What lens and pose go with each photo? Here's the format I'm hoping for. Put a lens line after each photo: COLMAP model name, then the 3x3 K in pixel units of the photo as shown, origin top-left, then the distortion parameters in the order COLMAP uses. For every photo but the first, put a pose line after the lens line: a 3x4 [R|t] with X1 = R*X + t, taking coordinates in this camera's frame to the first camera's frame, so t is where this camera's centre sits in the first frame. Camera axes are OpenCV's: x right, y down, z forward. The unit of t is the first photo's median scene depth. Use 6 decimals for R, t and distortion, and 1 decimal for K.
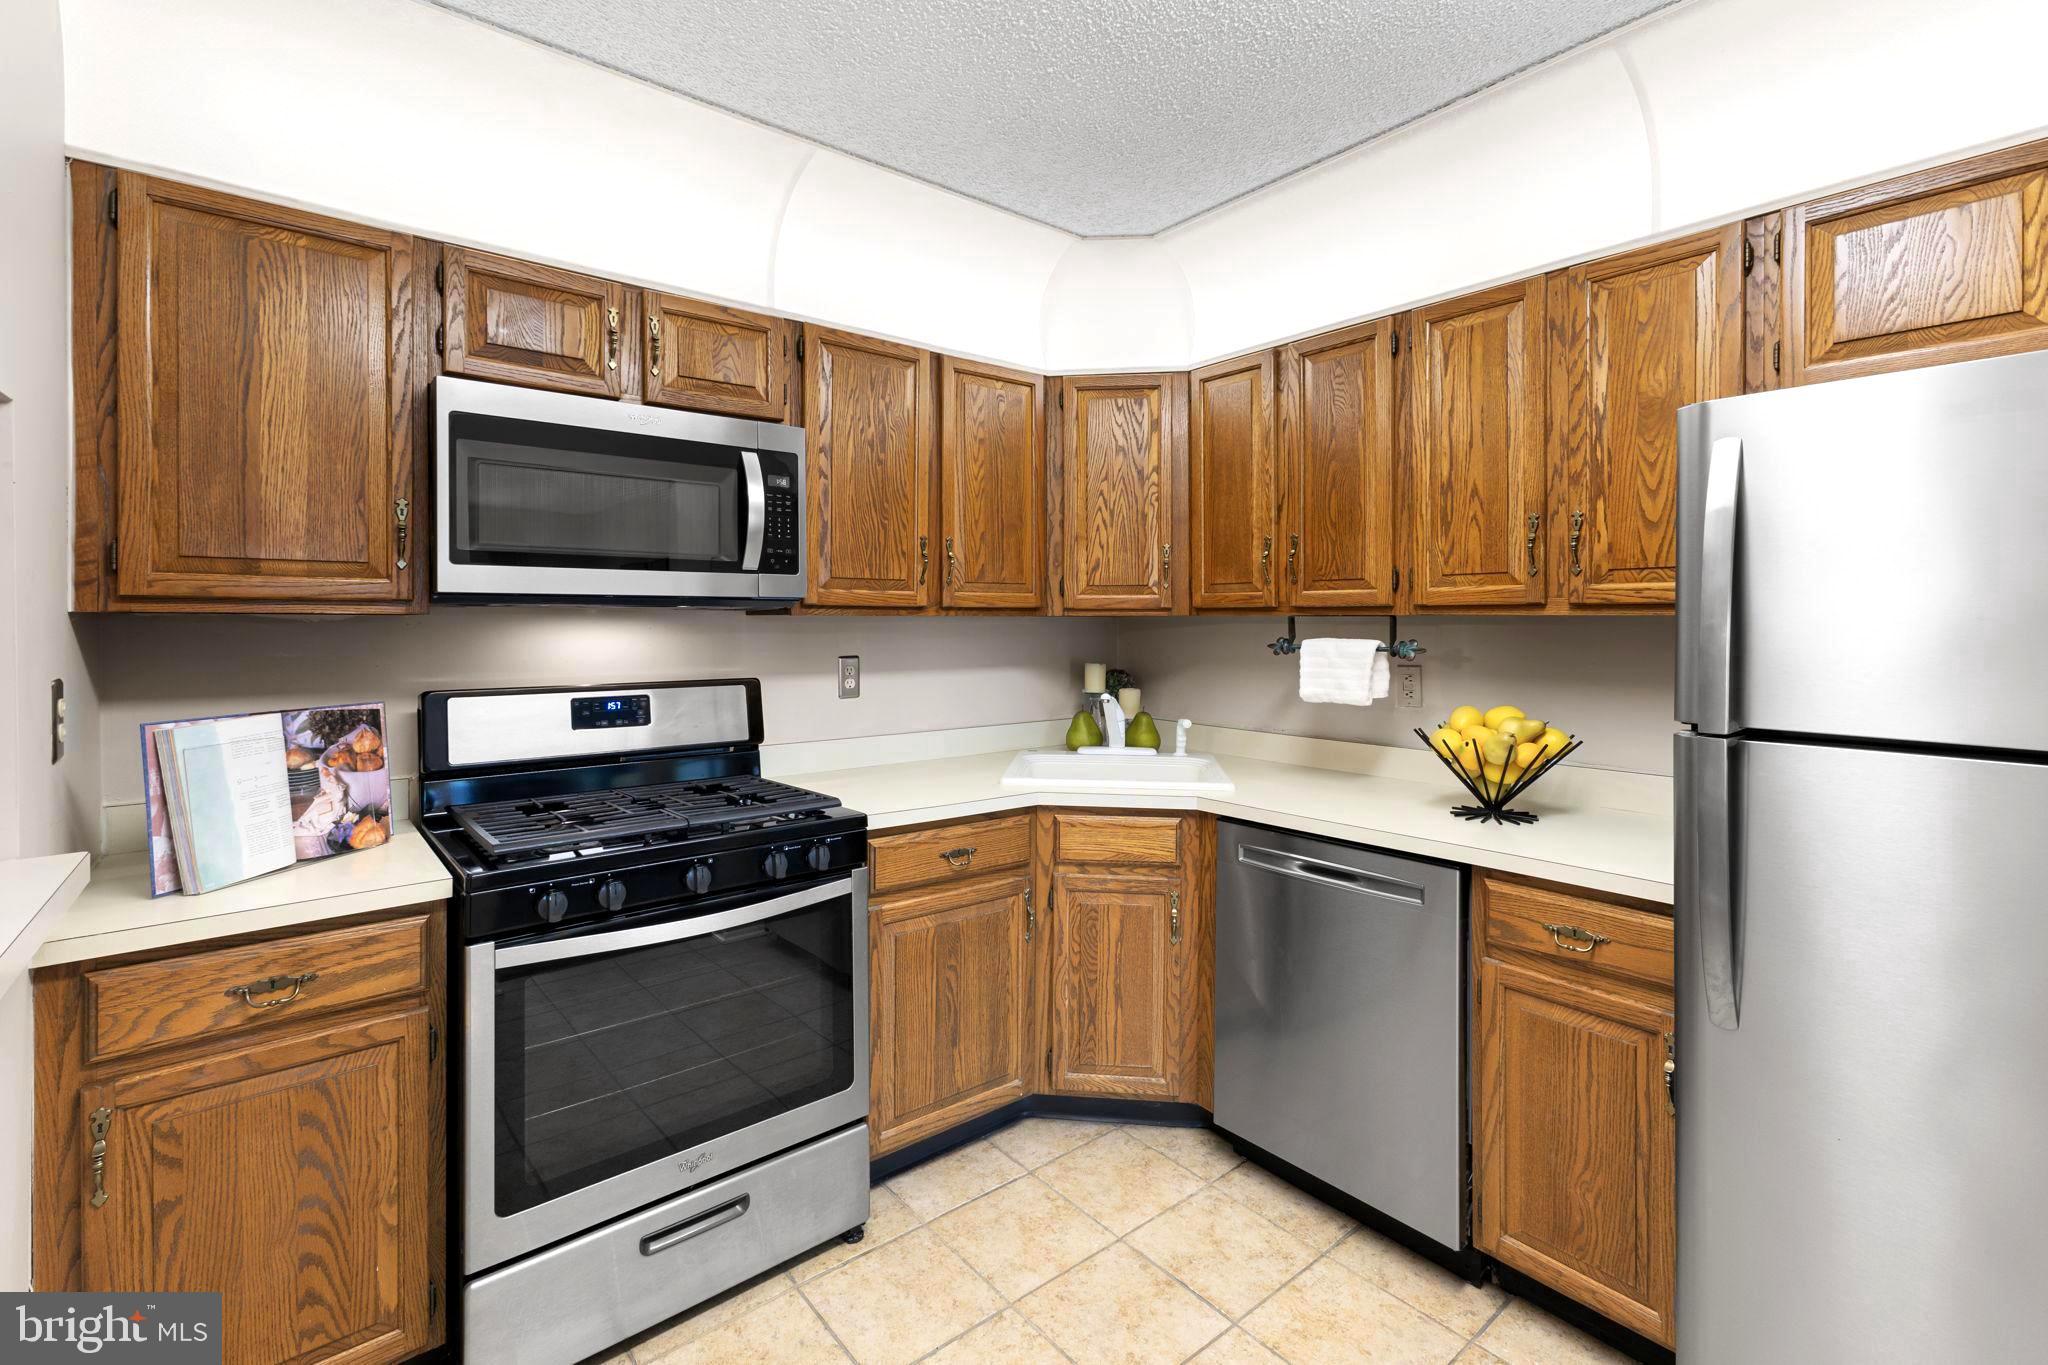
lens RADIAL K [[906.2, 0, 1020.9], [0, 906.2, 627.3], [0, 0, 1]] dist [0.012396, 0.000912]
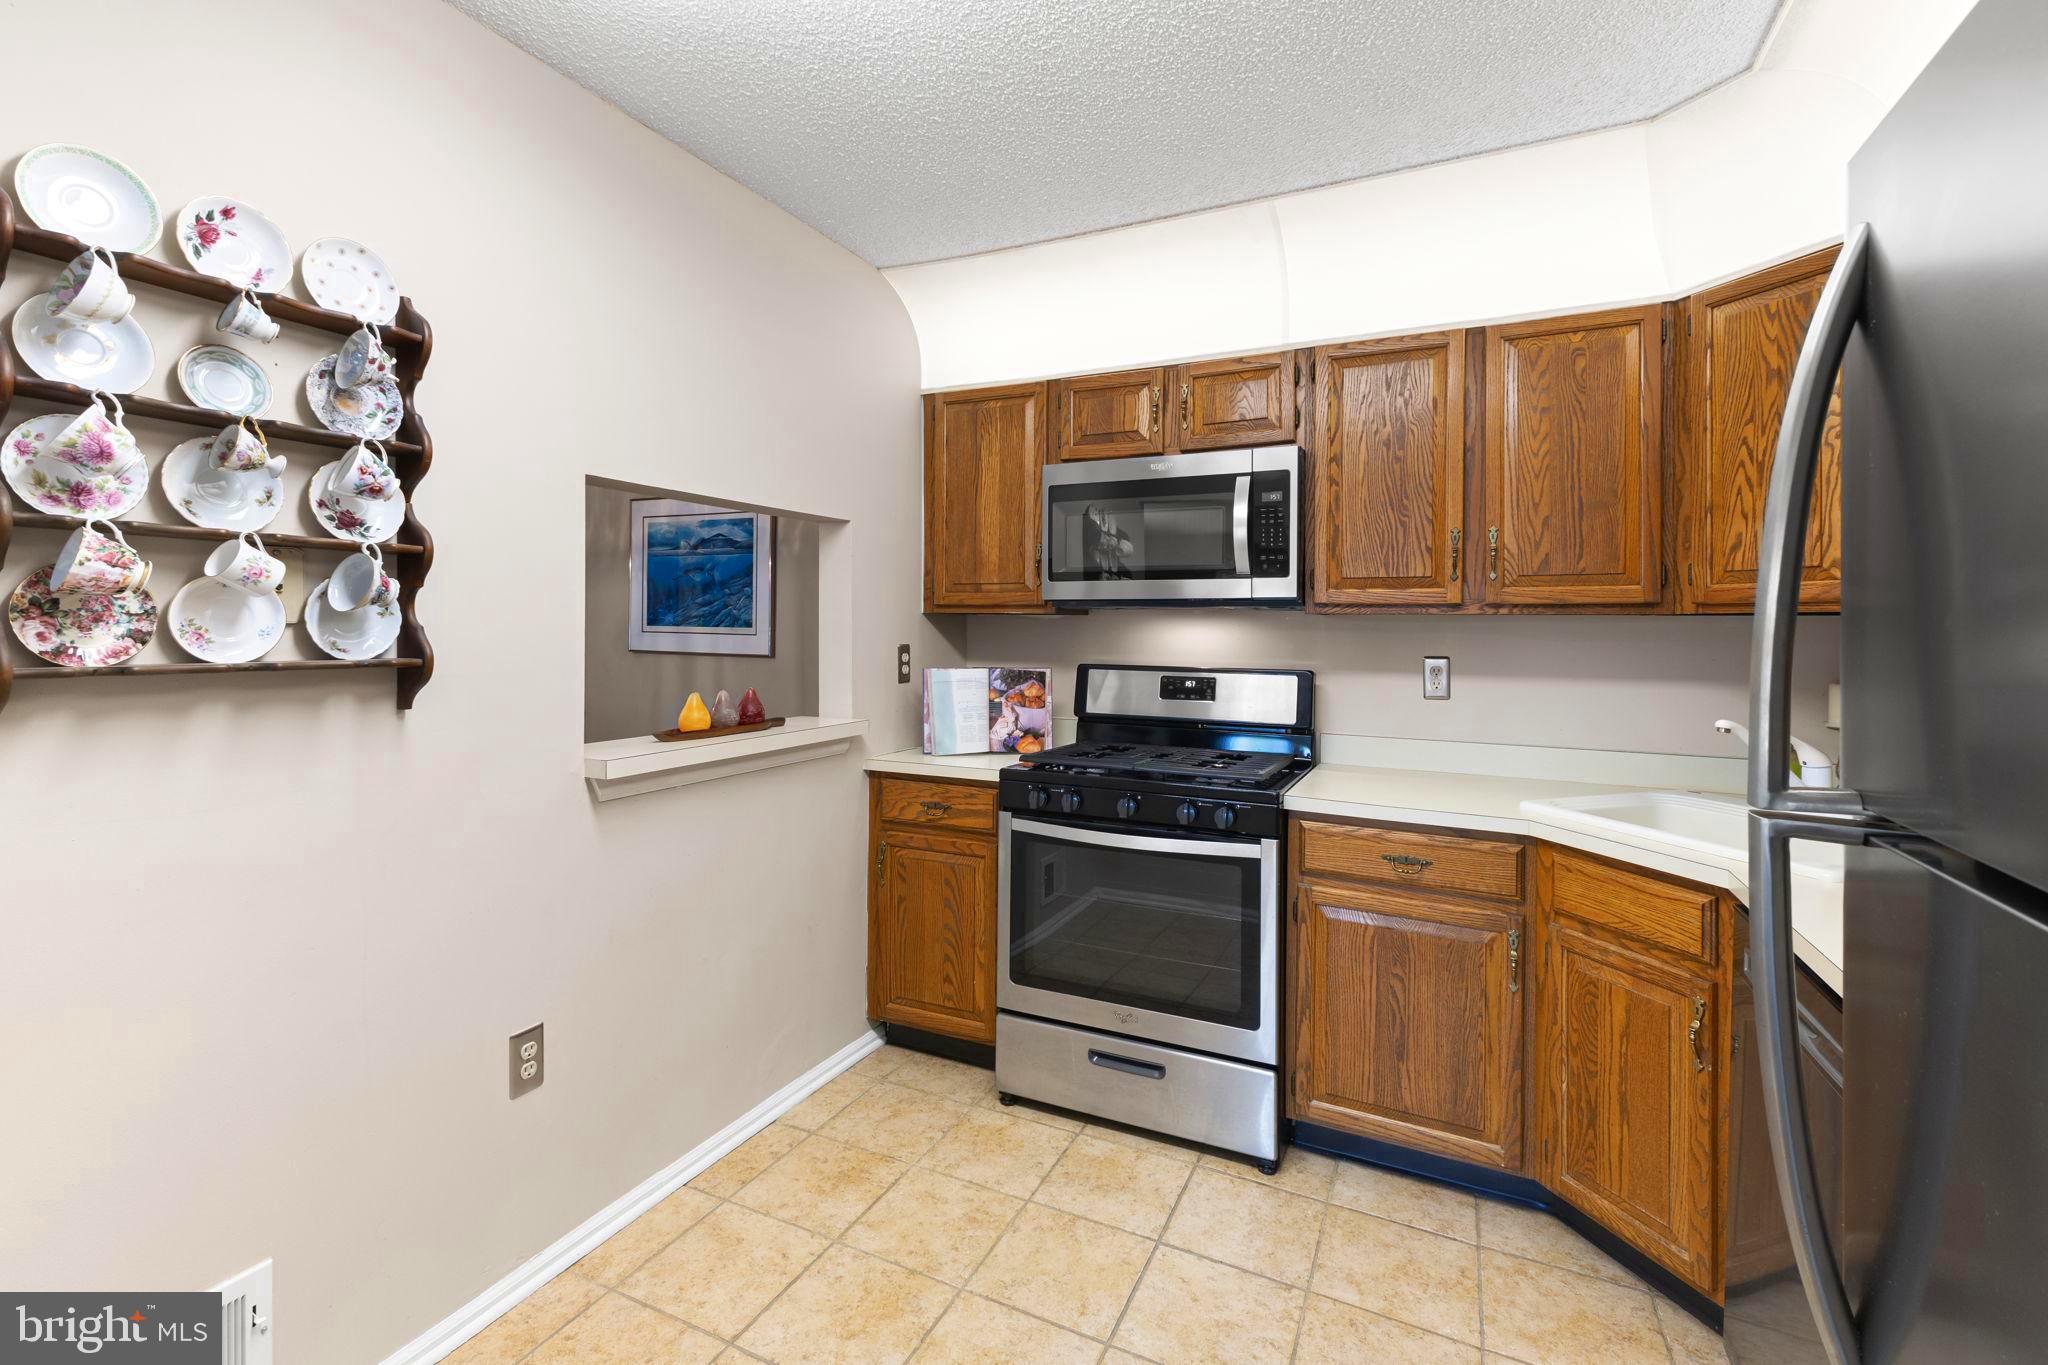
lens RADIAL K [[906.2, 0, 1020.9], [0, 906.2, 627.3], [0, 0, 1]] dist [0.012396, 0.000912]
pose [[0.428048, 0.005400, -0.903740, 0.648559], [-0.014282, 0.999898, -0.000791, 0.009967], [0.903643, 0.013246, 0.428082, 0.228047]]
